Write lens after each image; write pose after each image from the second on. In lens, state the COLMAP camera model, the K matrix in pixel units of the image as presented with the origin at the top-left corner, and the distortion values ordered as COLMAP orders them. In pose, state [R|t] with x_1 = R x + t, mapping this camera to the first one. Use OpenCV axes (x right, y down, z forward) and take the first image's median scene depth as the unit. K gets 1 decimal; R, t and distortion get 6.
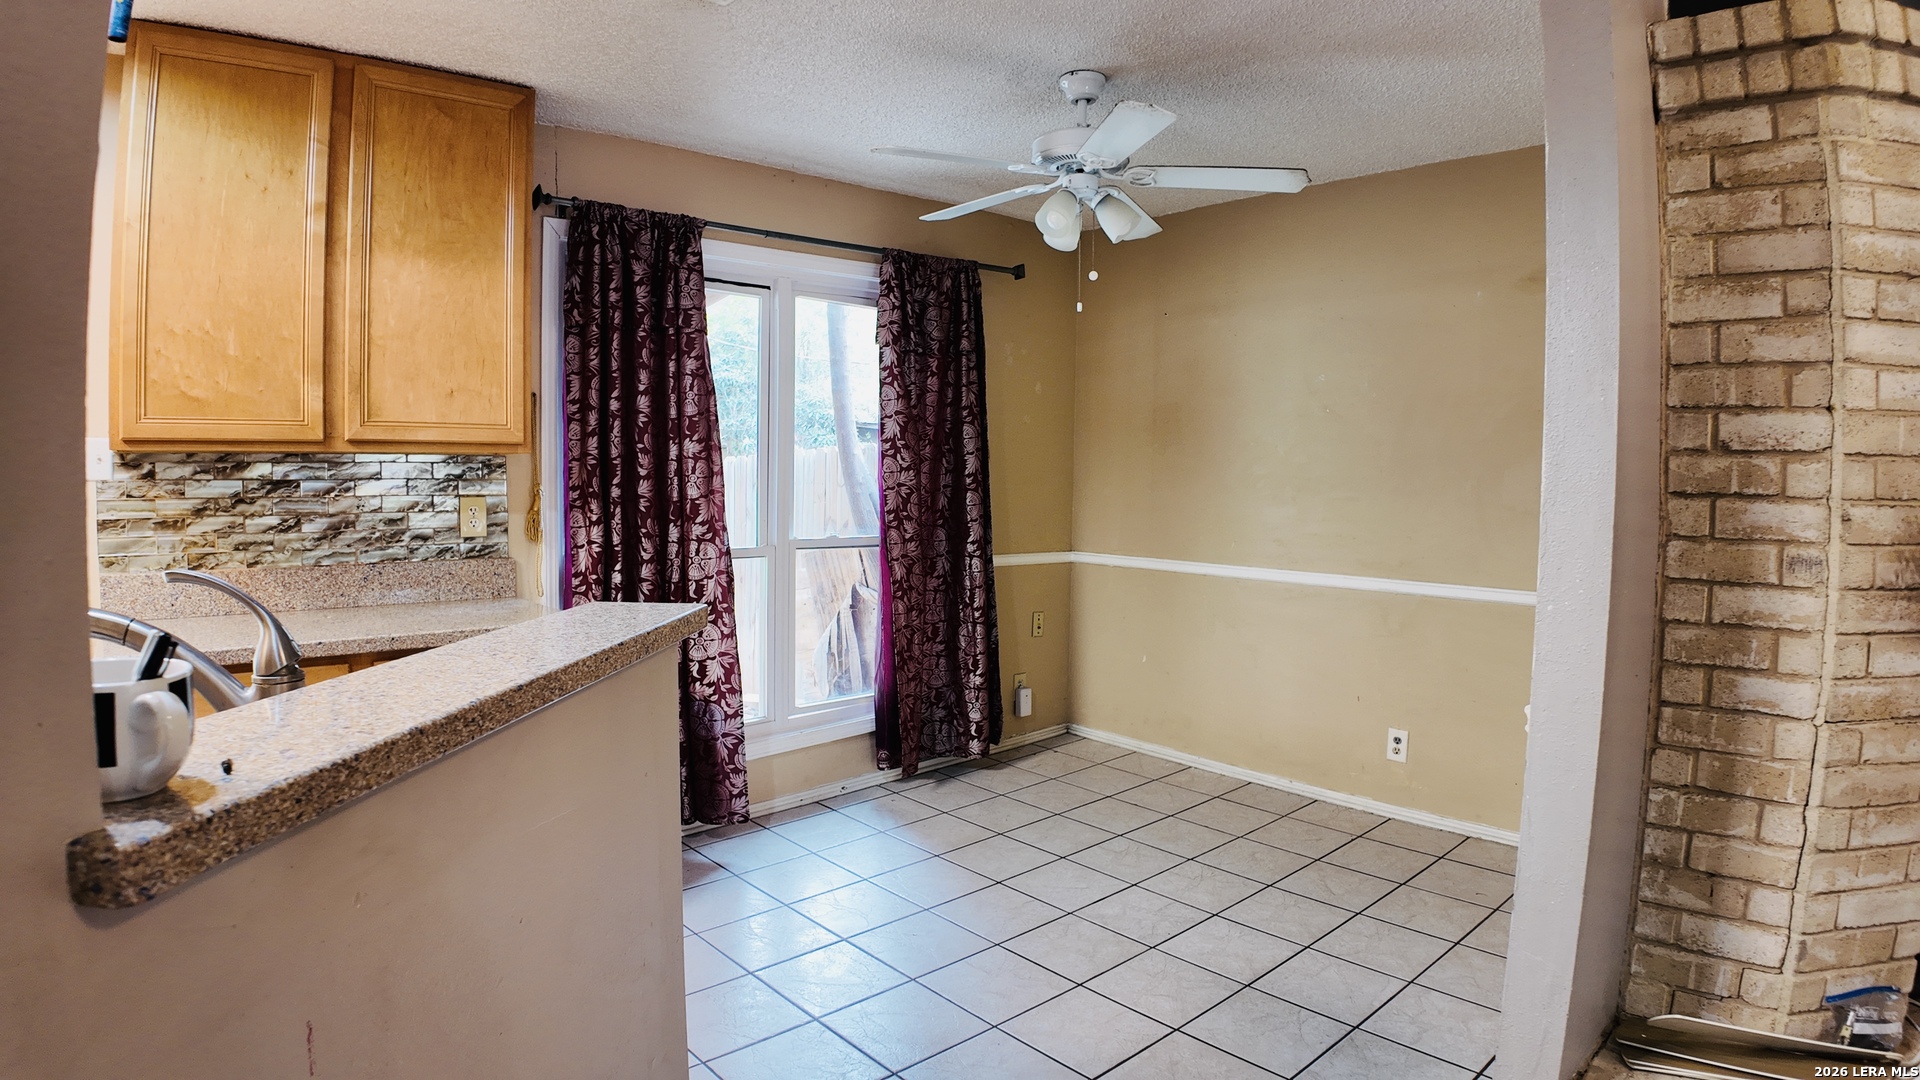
lens RADIAL K [[1025.8, 0, 962.4], [0, 1025.8, 539.9], [0, 0, 1]] dist [-0.090143, -0.015804]
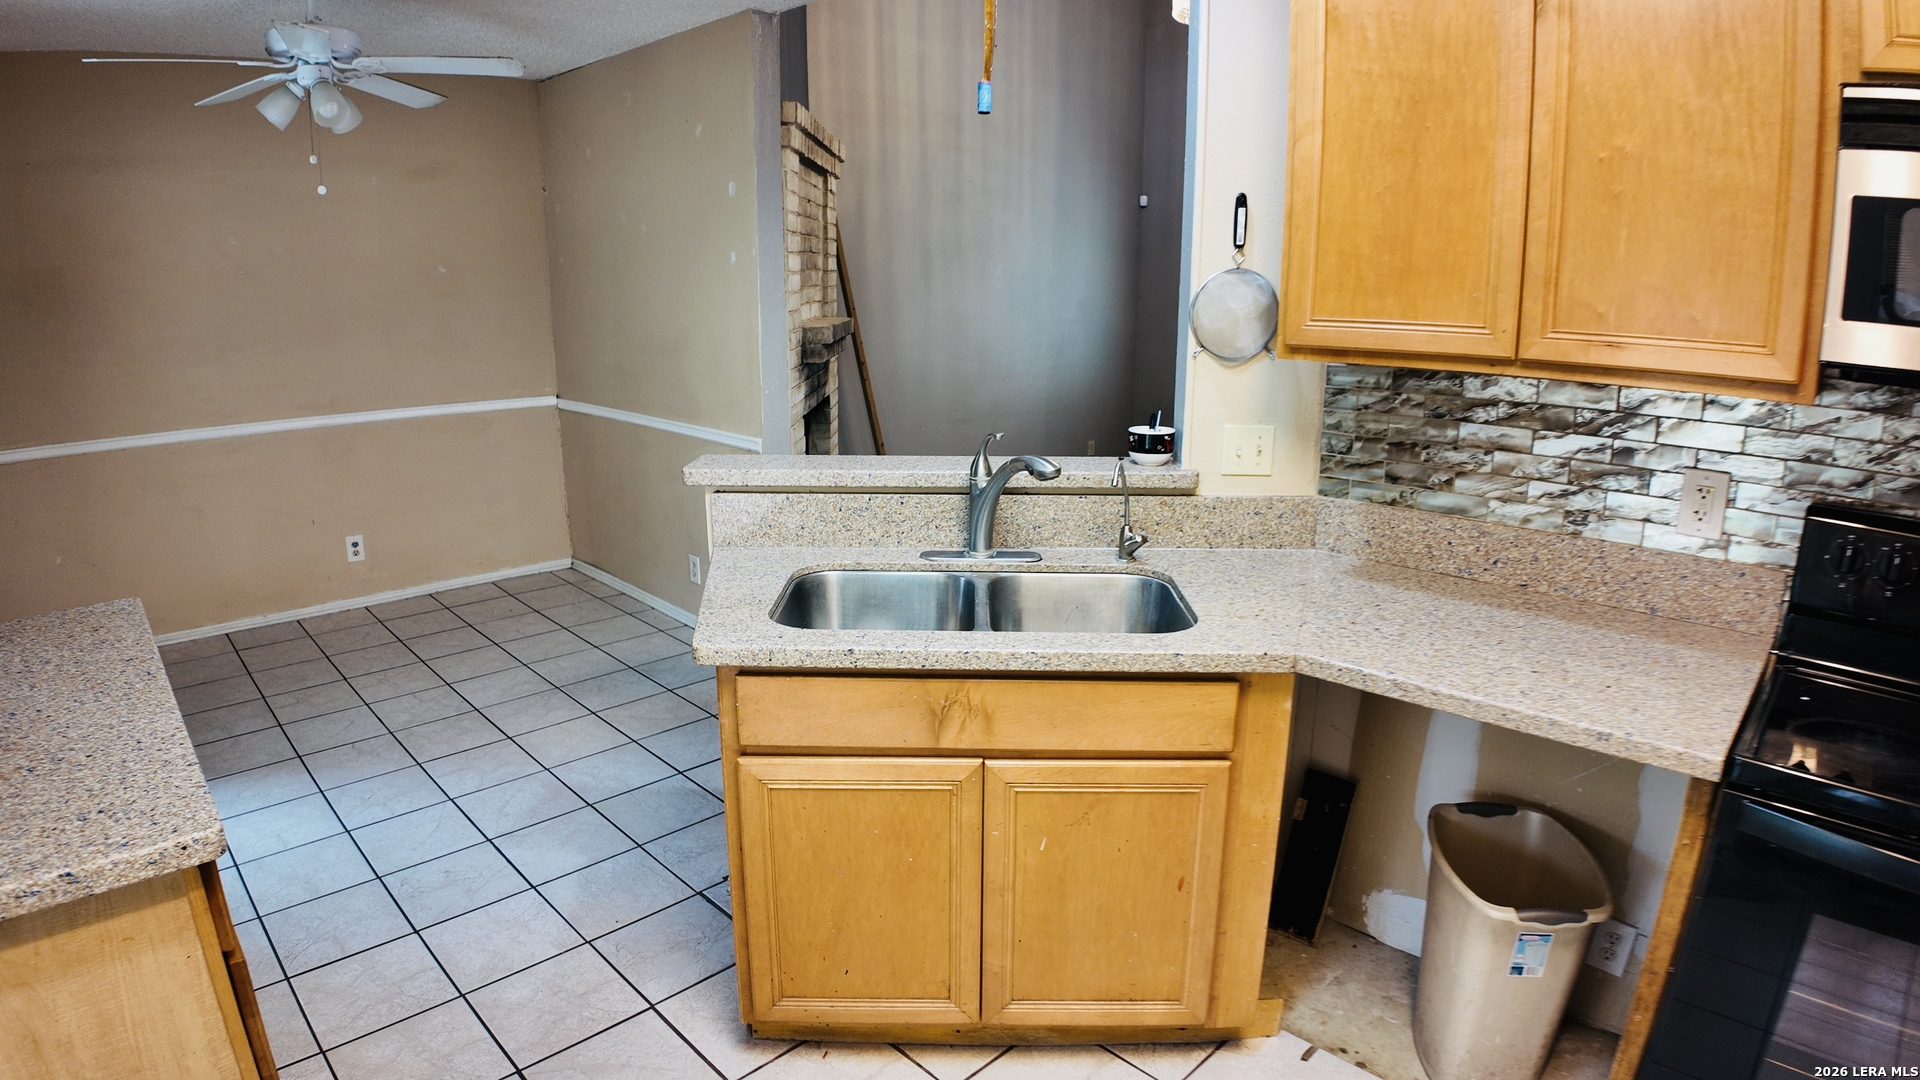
lens RADIAL K [[1039.6, 0, 957.6], [0, 1039.6, 544.4], [0, 0, 1]] dist [-0.123029, 0.001811]
pose [[-0.038960, -0.259217, 0.965033, -0.830700], [0.051018, 0.963990, 0.260997, -0.085353], [-0.997937, 0.059403, -0.024332, 0.328104]]
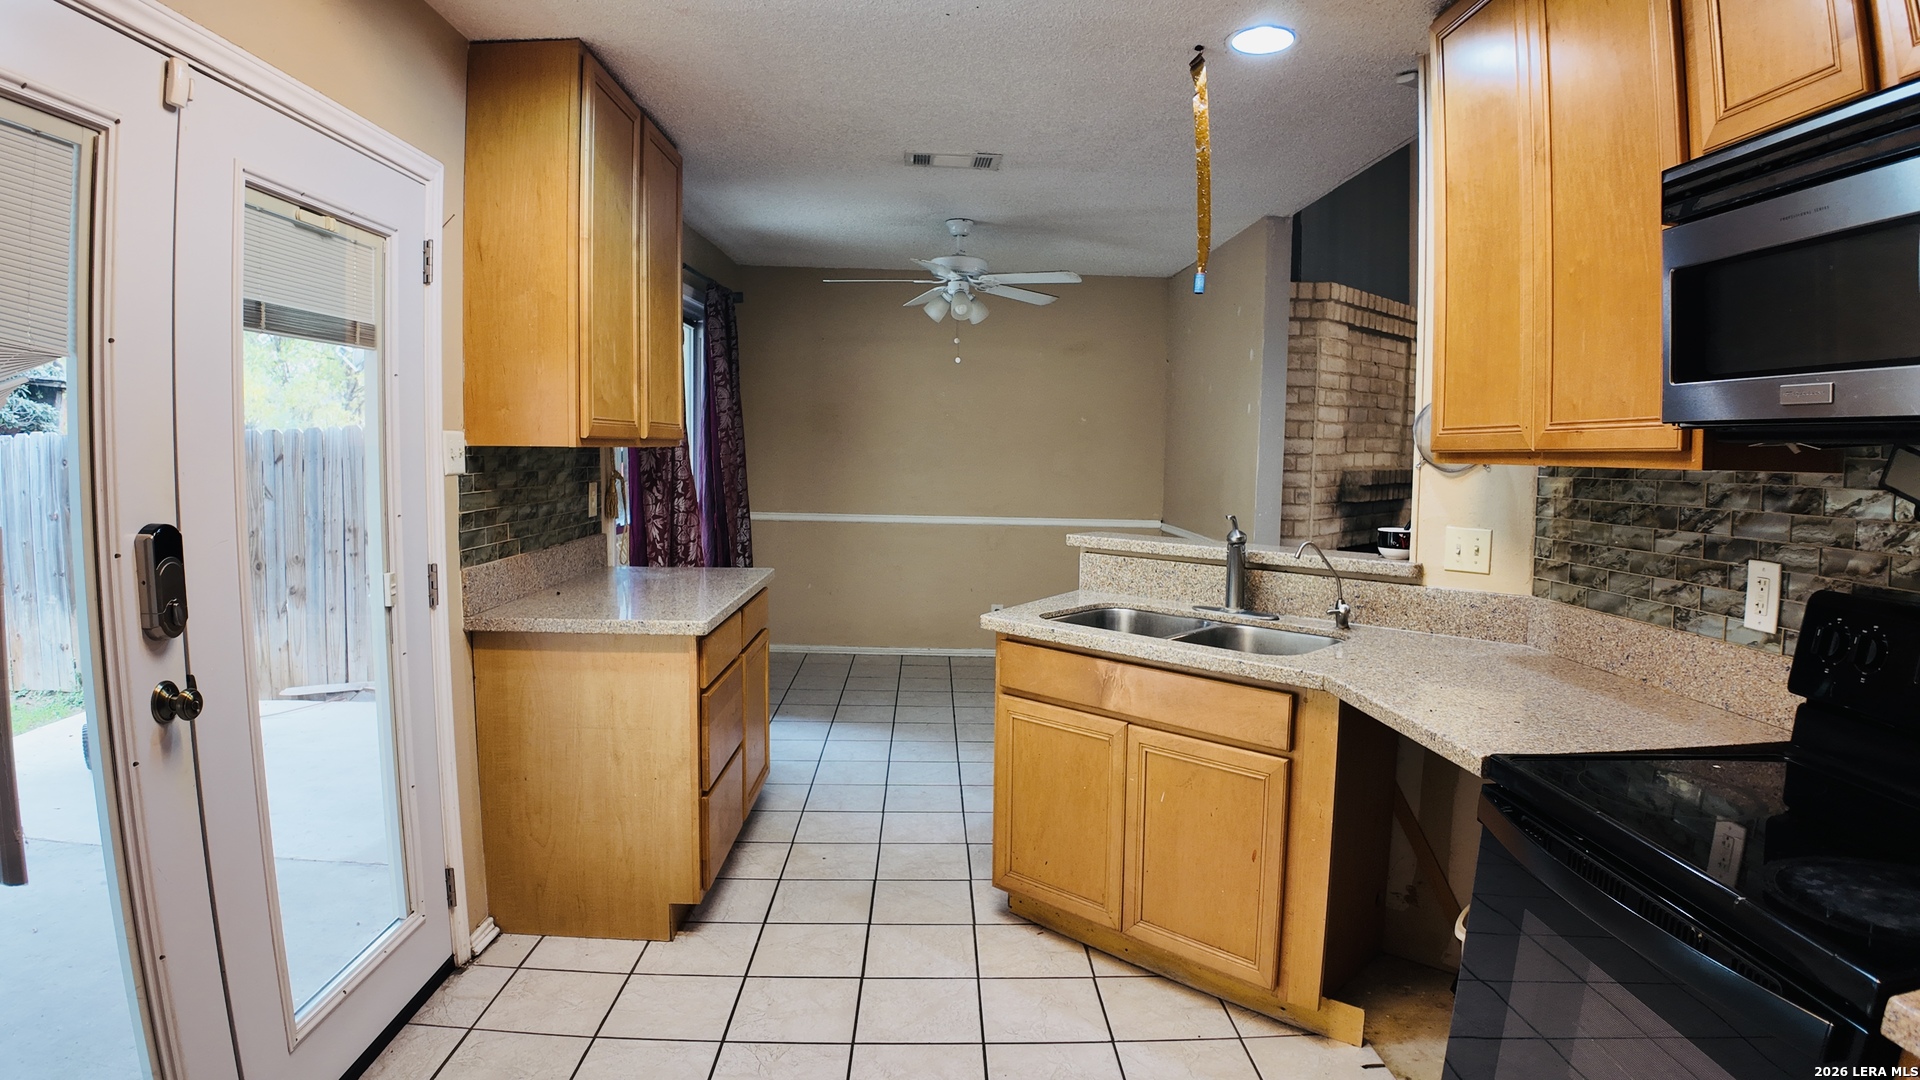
lens RADIAL K [[1018.1, 0, 953.6], [0, 1018.1, 539.6], [0, 0, 1]] dist [-0.085234, -0.025356]
pose [[0.653569, -0.068152, 0.753793, -0.985605], [0.036038, 0.997610, 0.058950, -0.027257], [-0.756009, -0.011363, 0.654463, -0.070227]]
